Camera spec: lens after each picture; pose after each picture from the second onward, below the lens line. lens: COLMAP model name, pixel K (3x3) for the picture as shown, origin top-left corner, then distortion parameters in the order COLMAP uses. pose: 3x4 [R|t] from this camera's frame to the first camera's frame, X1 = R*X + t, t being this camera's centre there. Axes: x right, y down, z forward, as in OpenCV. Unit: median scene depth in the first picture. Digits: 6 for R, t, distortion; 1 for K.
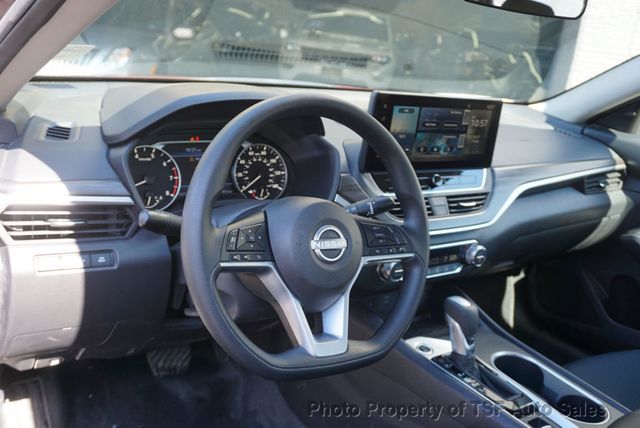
lens RADIAL K [[622.0, 0, 315.8], [0, 622.0, 215.7], [0, 0, 1]] dist [-0.028090, 0.000000]
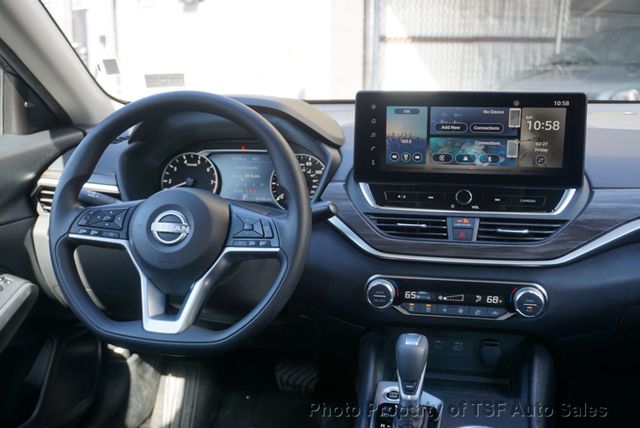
lens RADIAL K [[723.5, 0, 305.7], [0, 723.5, 214.0], [0, 0, 1]] dist [0.000239, 0.000000]
pose [[0.674691, 0.041244, -0.736947, 0.764627], [-0.123849, 0.990608, -0.057947, 0.045690], [0.727635, 0.130366, 0.673462, 0.229846]]
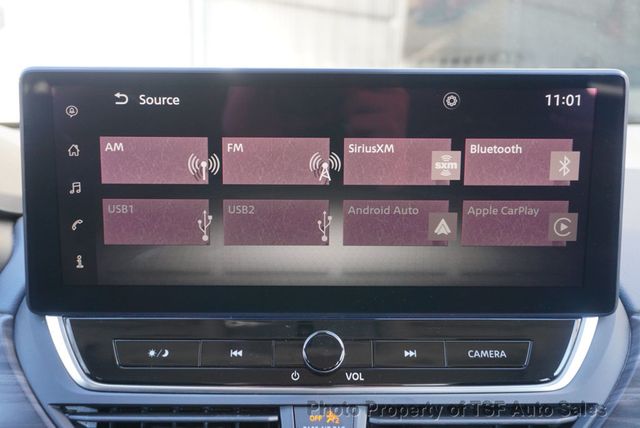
lens RADIAL K [[715.5, 0, 312.0], [0, 715.5, 209.5], [0, 0, 1]] dist [0.006614, 0.000000]
pose [[0.821331, -0.022991, -0.569988, 0.397427], [-0.070951, 0.987312, -0.142061, -0.076217], [0.566022, 0.157121, 0.809279, 0.723997]]
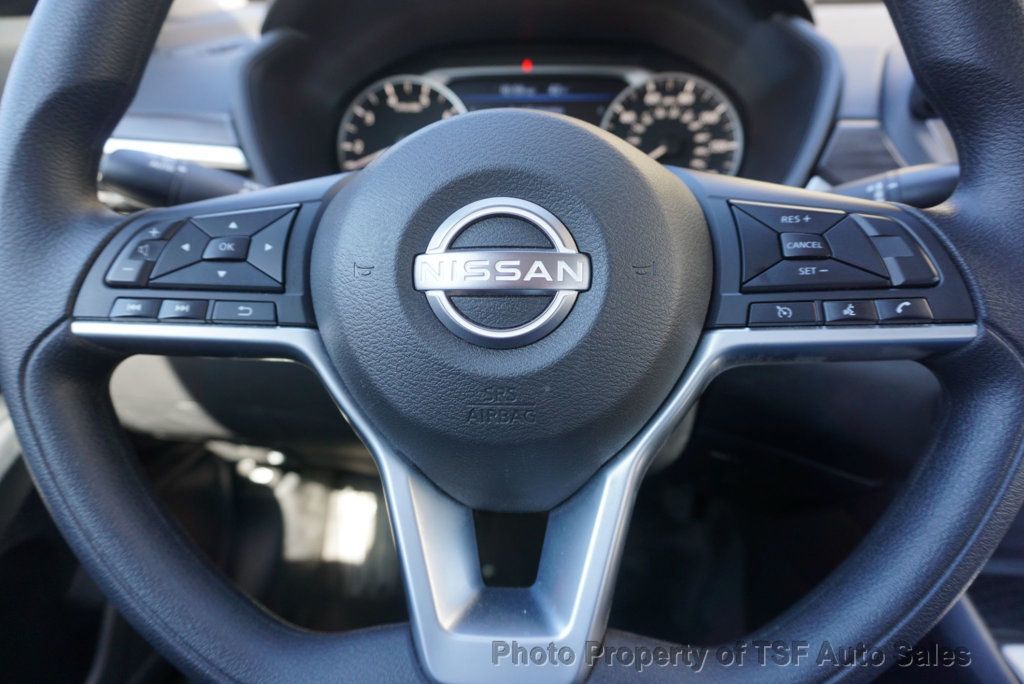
lens RADIAL K [[658.1, 0, 511.0], [0, 658.1, 344.4], [0, 0, 1]] dist [-0.051669, 0.013221]
pose [[0.788530, 0.127011, -0.601738, 0.116512], [-0.078027, 0.991196, 0.106967, 0.031070], [0.610026, -0.037395, 0.791498, 0.555716]]
